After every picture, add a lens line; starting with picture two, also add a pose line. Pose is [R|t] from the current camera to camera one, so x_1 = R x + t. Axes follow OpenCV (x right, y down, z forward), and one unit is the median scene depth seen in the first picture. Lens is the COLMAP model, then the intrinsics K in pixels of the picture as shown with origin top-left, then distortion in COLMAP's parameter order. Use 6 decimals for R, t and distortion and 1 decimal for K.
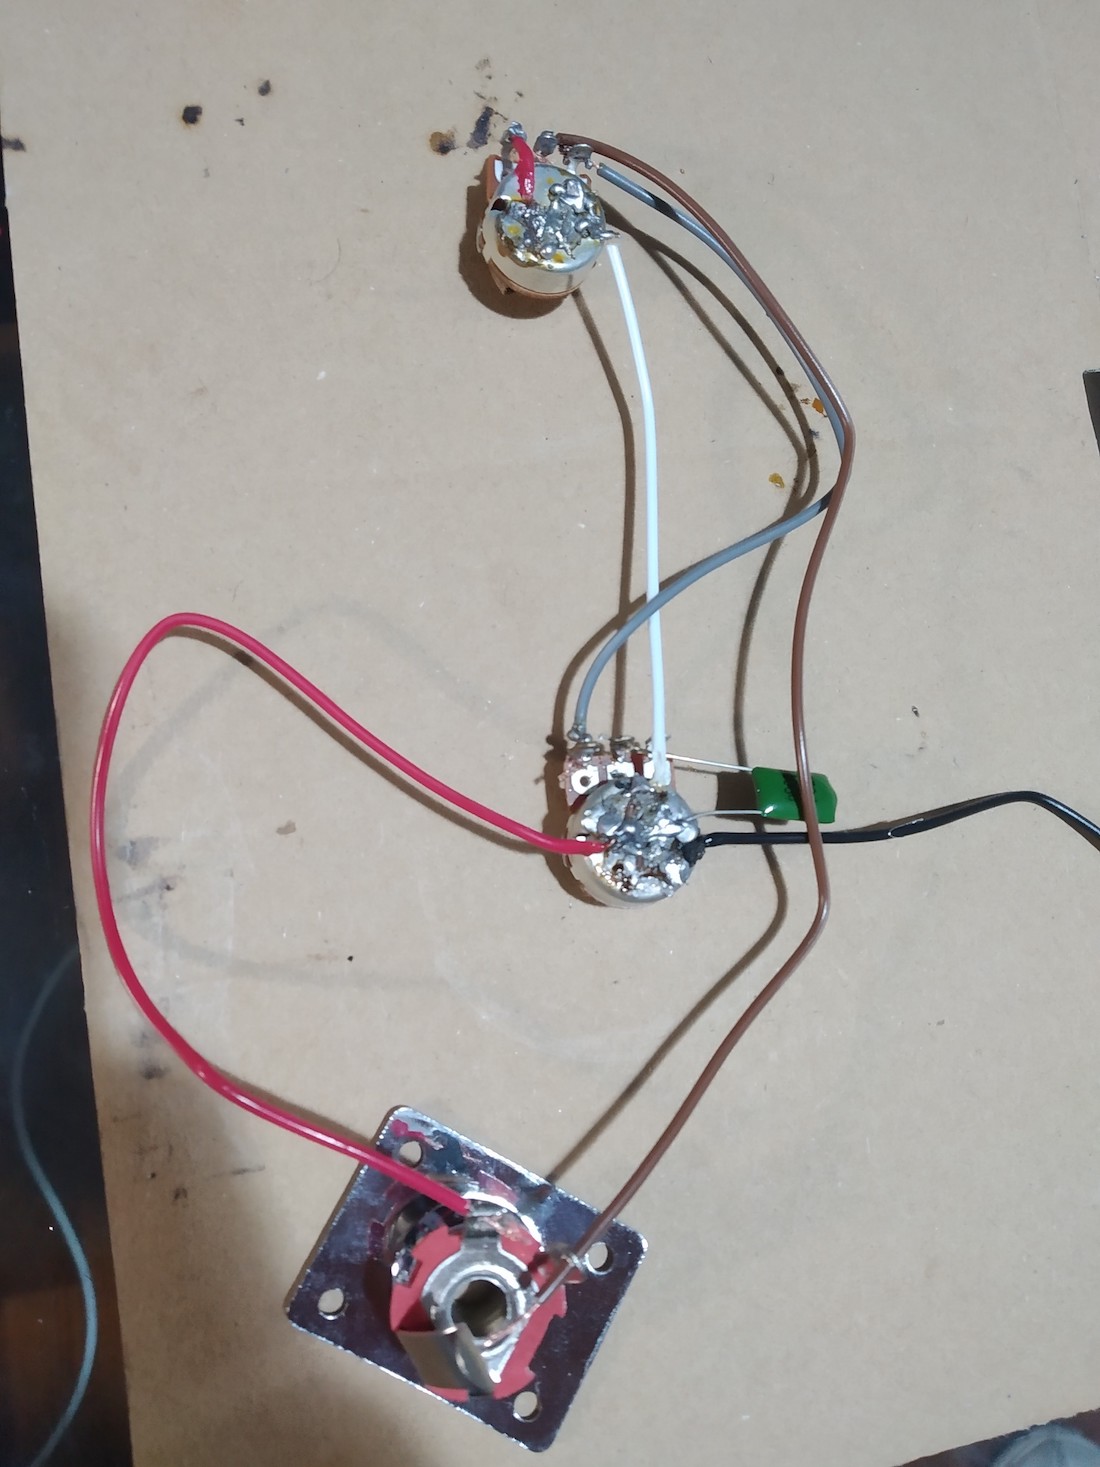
lens RADIAL K [[1104.1, 0, 550.0], [0, 1104.1, 733.5], [0, 0, 1]] dist [0.001407, -0.001595]
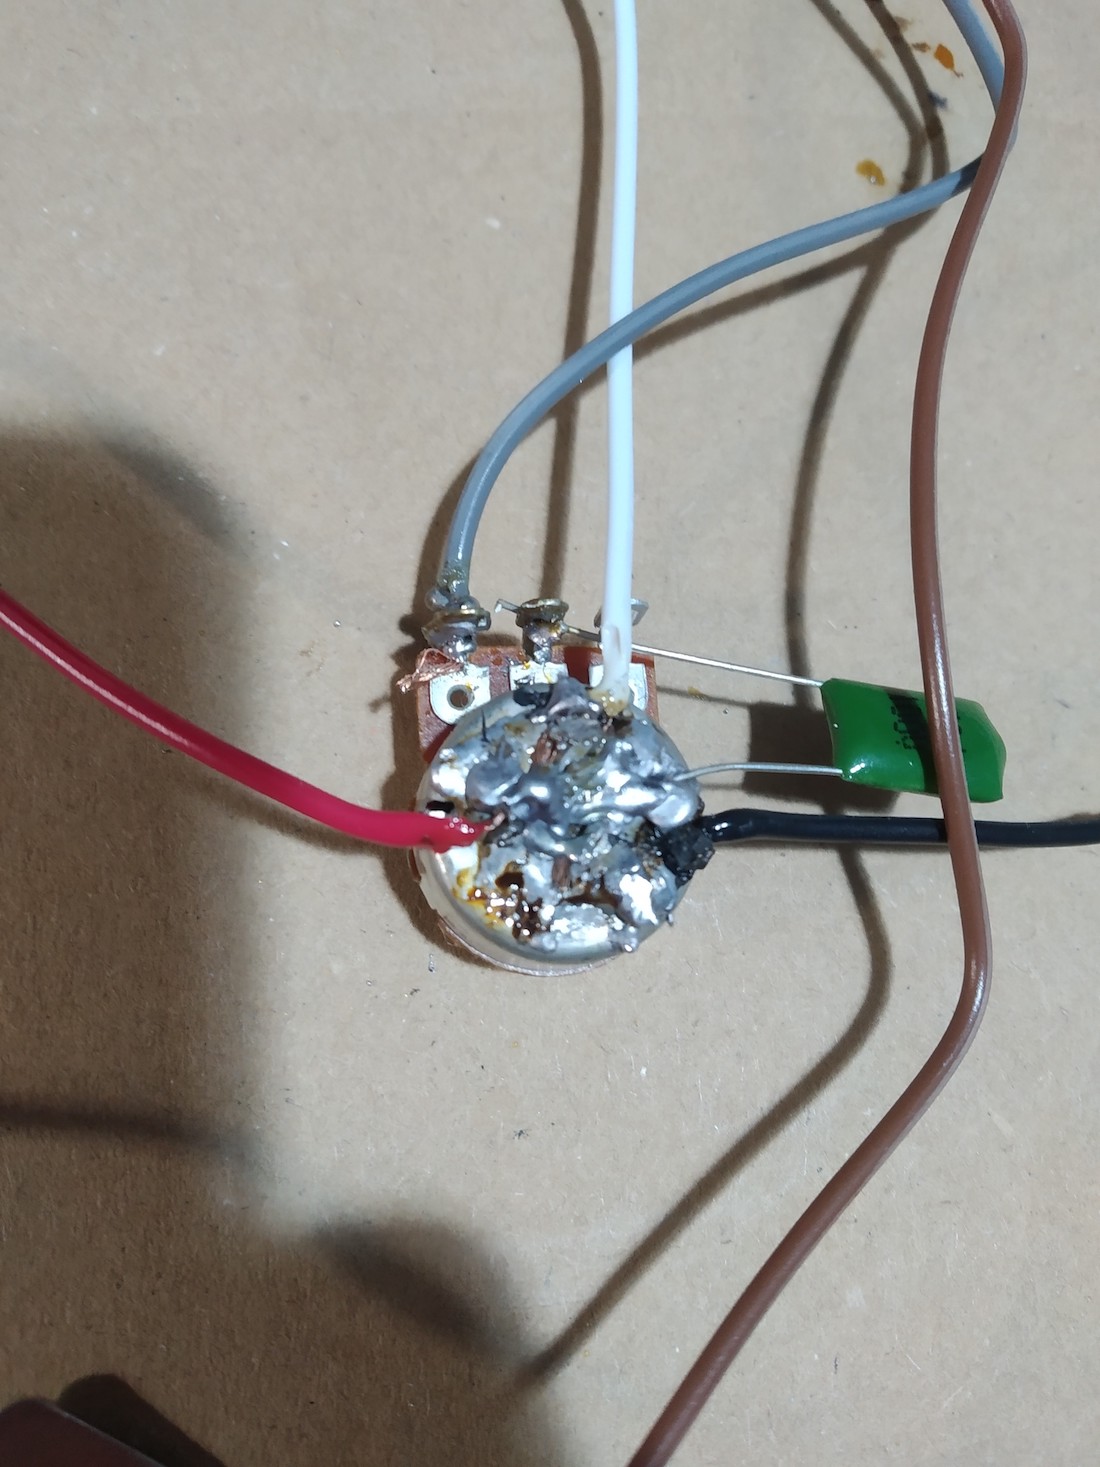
lens RADIAL K [[1170.7, 0, 550.0], [0, 1170.7, 733.5], [0, 0, 1]] dist [-0.003850, -0.086161]
pose [[0.998933, 0.021547, -0.040860, 0.089046], [-0.023294, 0.998813, -0.042783, 0.077790], [0.039890, 0.043689, 0.998248, 0.503349]]
